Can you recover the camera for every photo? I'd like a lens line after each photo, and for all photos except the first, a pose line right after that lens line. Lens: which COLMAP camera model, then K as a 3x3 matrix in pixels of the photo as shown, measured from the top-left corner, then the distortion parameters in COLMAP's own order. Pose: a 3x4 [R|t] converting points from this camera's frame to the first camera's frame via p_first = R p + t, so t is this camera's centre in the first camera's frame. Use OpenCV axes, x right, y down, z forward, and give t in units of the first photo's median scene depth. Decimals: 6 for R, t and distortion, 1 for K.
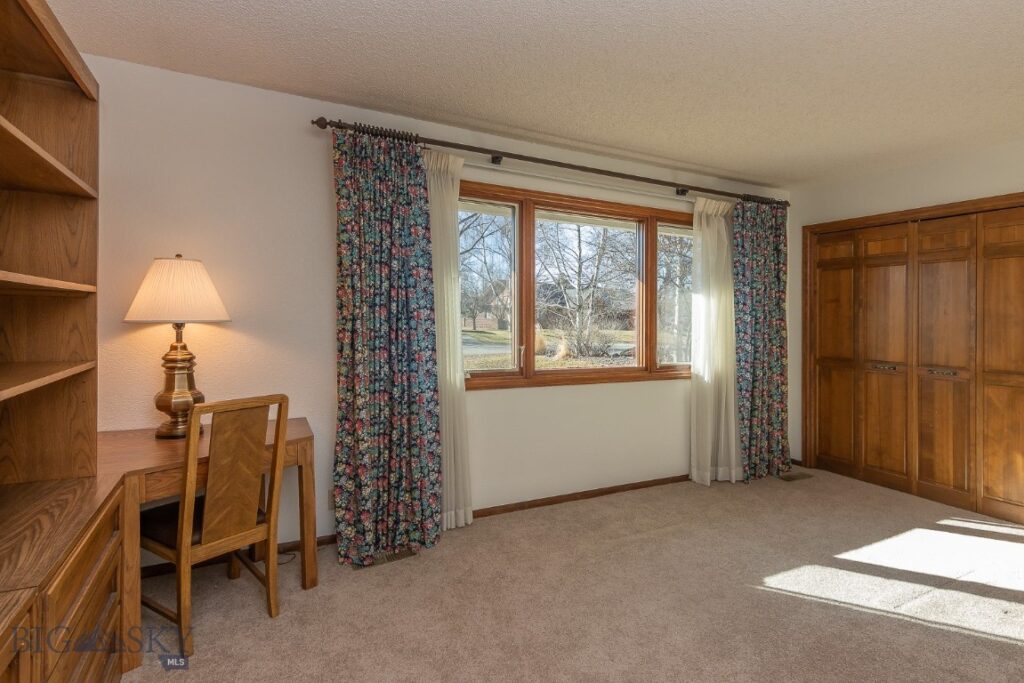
lens RADIAL K [[530.4, 0, 516.1], [0, 530.4, 316.0], [0, 0, 1]] dist [-0.003893, -0.000504]
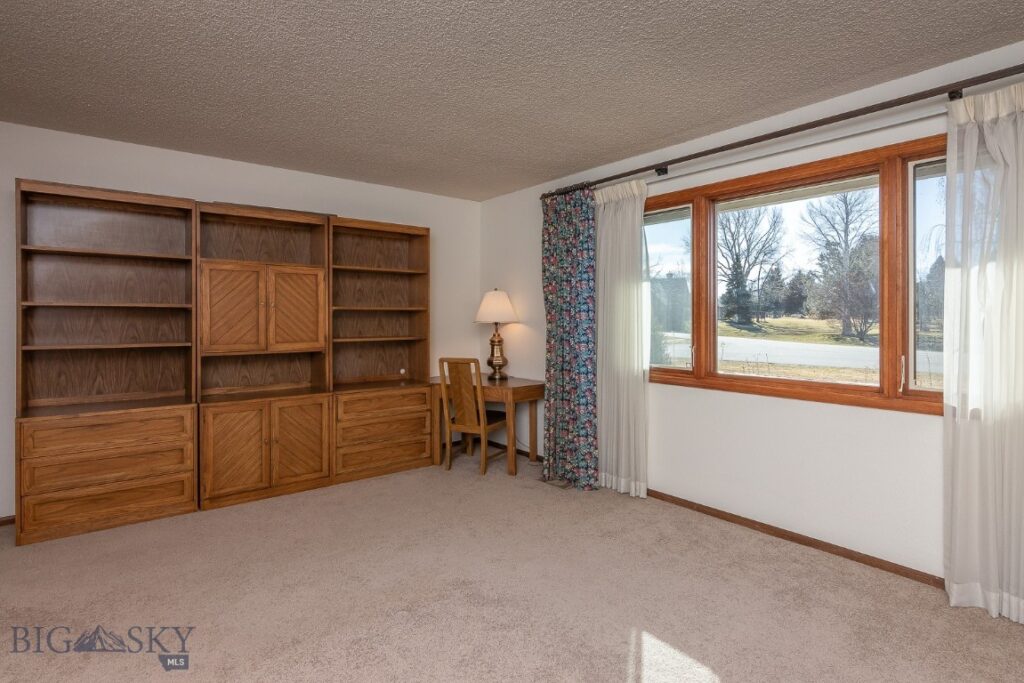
lens RADIAL K [[526.7, 0, 519.7], [0, 526.7, 325.7], [0, 0, 1]] dist [-0.001866, -0.000433]
pose [[0.190644, -0.002035, -0.981657, 0.968610], [0.005190, 0.999986, -0.001065, 0.019212], [0.981646, -0.004892, 0.190652, 0.516939]]
